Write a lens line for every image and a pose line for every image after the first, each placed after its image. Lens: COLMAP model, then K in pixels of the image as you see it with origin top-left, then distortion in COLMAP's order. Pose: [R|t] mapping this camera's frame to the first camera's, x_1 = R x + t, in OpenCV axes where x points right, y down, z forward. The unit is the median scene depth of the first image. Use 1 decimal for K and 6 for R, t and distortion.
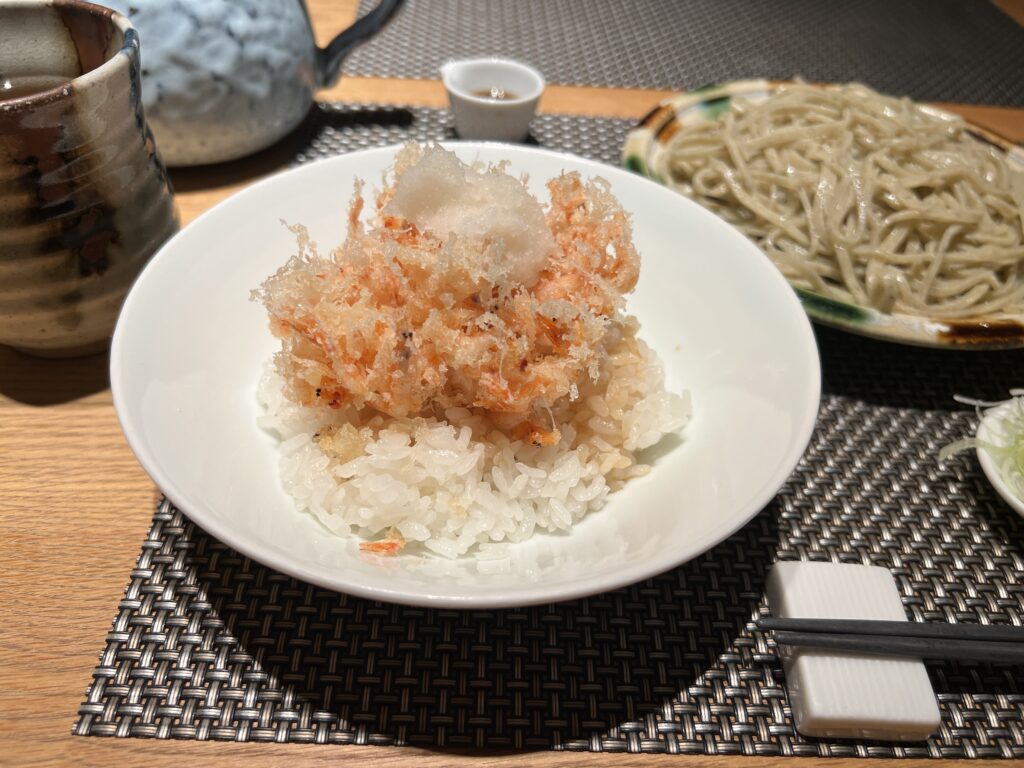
lens RADIAL K [[758.3, 0, 510.7], [0, 758.3, 364.7], [0, 0, 1]] dist [0.042715, -0.085855]
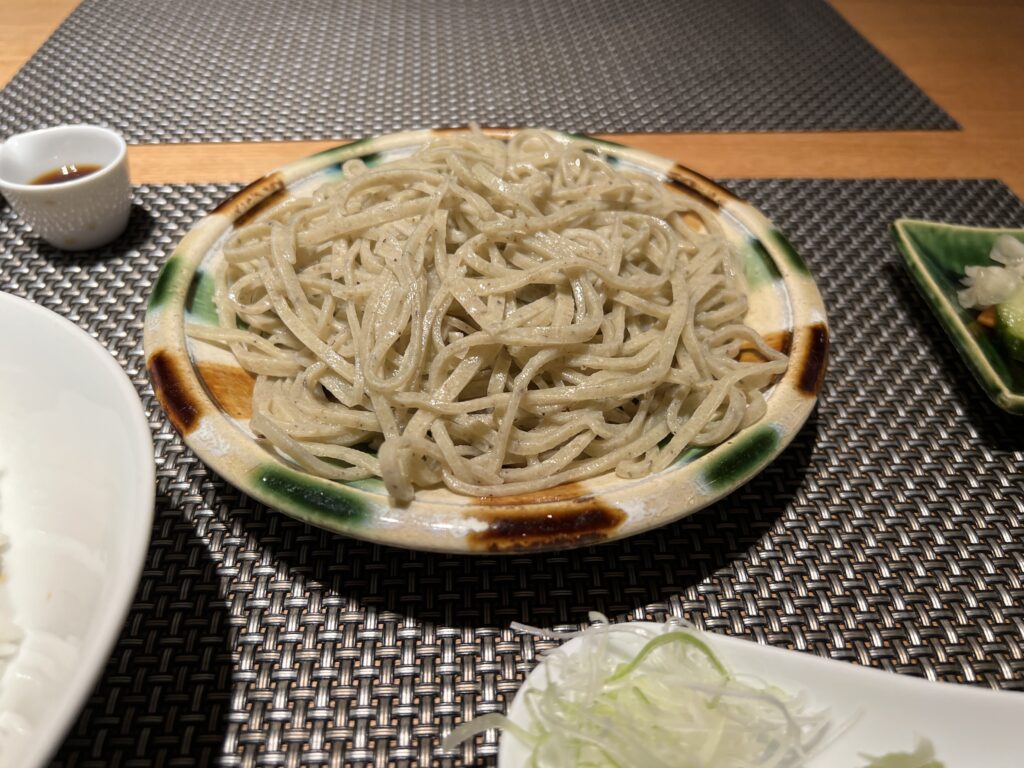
lens RADIAL K [[739.9, 0, 527.2], [0, 739.9, 382.0], [0, 0, 1]] dist [0.039838, -0.078072]
pose [[0.997841, -0.063060, 0.018326, 0.651553], [0.062692, 0.997833, 0.019978, -0.198635], [-0.019546, -0.018786, 0.999632, 0.375201]]
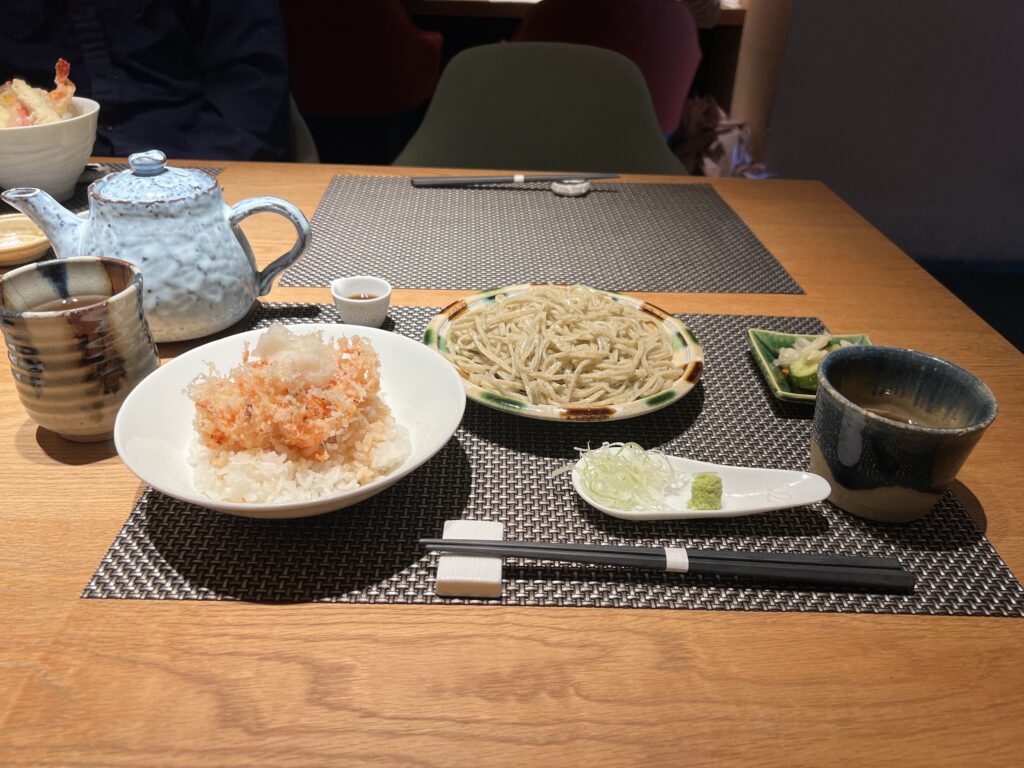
lens RADIAL K [[739.9, 0, 527.2], [0, 739.9, 382.0], [0, 0, 1]] dist [0.039838, -0.078072]
pose [[0.999574, -0.027557, 0.009584, 0.497104], [0.028953, 0.977451, -0.209170, 0.281843], [-0.003604, 0.209358, 0.977832, -0.864250]]
